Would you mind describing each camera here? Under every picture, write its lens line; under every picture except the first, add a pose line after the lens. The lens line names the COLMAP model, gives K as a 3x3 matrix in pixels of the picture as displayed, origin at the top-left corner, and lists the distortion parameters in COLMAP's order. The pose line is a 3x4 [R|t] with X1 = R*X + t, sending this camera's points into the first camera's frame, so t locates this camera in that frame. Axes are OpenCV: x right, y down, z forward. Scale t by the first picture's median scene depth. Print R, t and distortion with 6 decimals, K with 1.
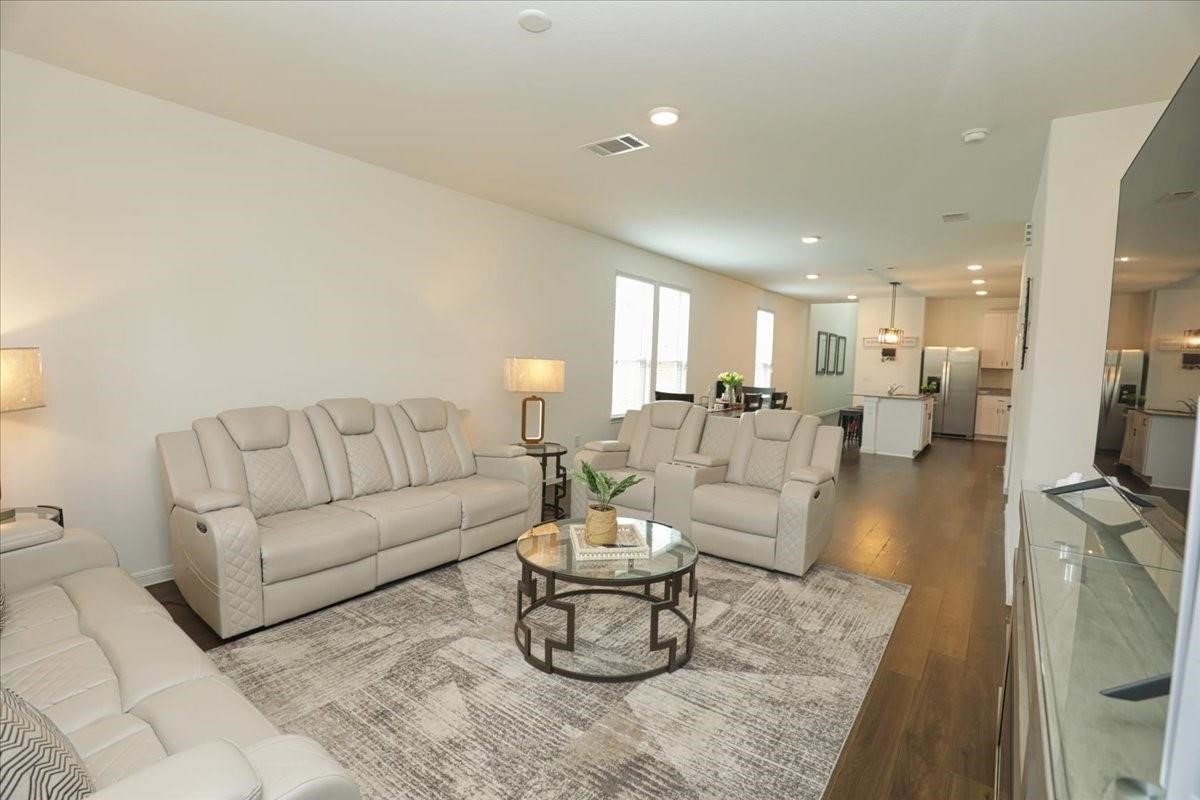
lens RADIAL K [[549.2, 0, 596.5], [0, 549.2, 398.7], [0, 0, 1]] dist [-0.029632, 0.000398]
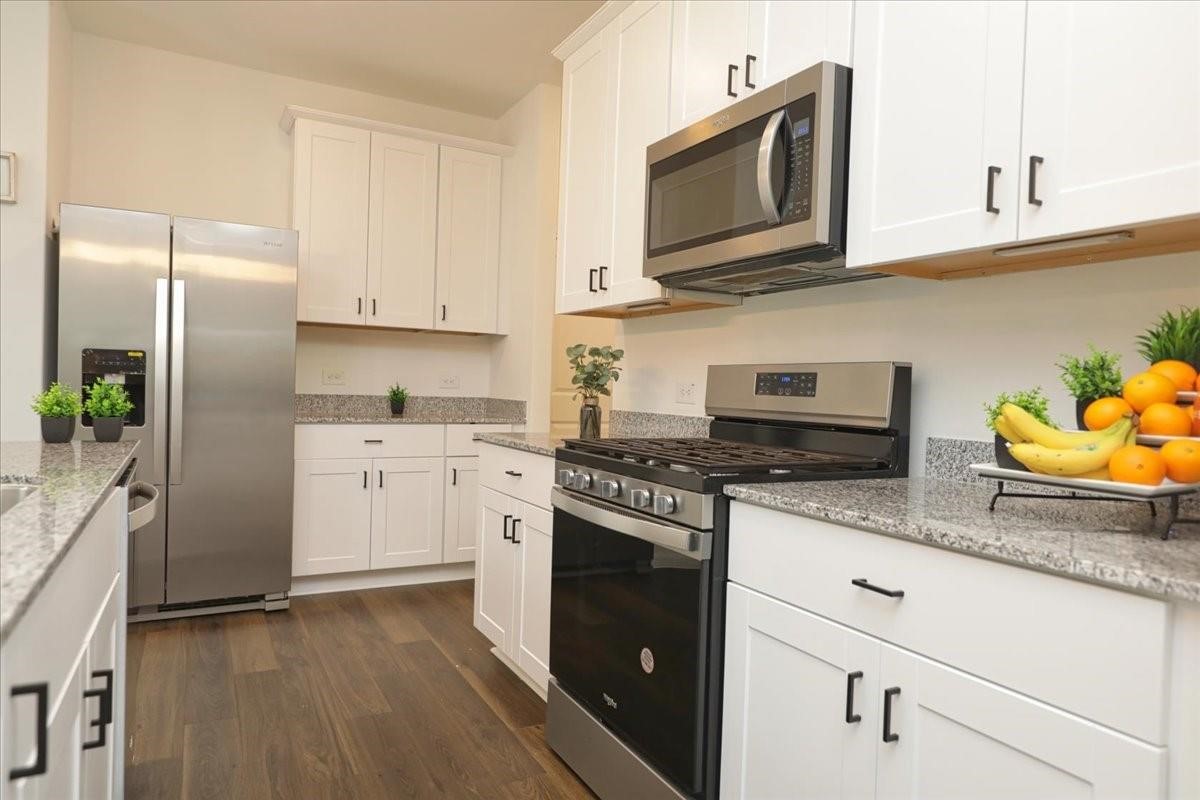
lens RADIAL K [[757.0, 0, 594.2], [0, 757.0, 399.4], [0, 0, 1]] dist [0.000389, 0.000490]
pose [[0.427026, -0.032104, 0.903669, 0.625468], [0.049243, 0.998712, 0.012211, -0.022428], [-0.902897, 0.039285, 0.428057, 1.015533]]
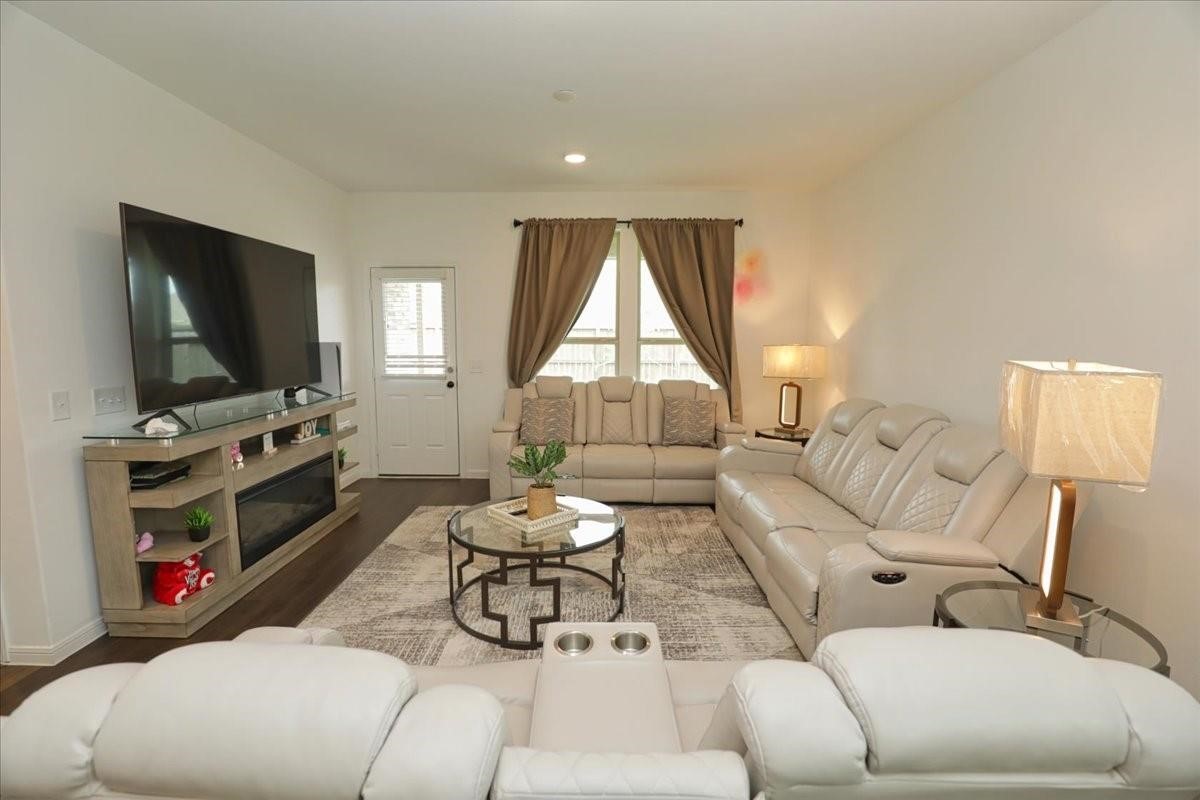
lens RADIAL K [[549.2, 0, 596.5], [0, 549.2, 398.7], [0, 0, 1]] dist [-0.029632, 0.000398]
pose [[-0.801810, 0.037650, -0.596391, 0.201886], [-0.074010, 0.984073, 0.161626, -0.053874], [0.592978, 0.173733, -0.786253, 0.681395]]
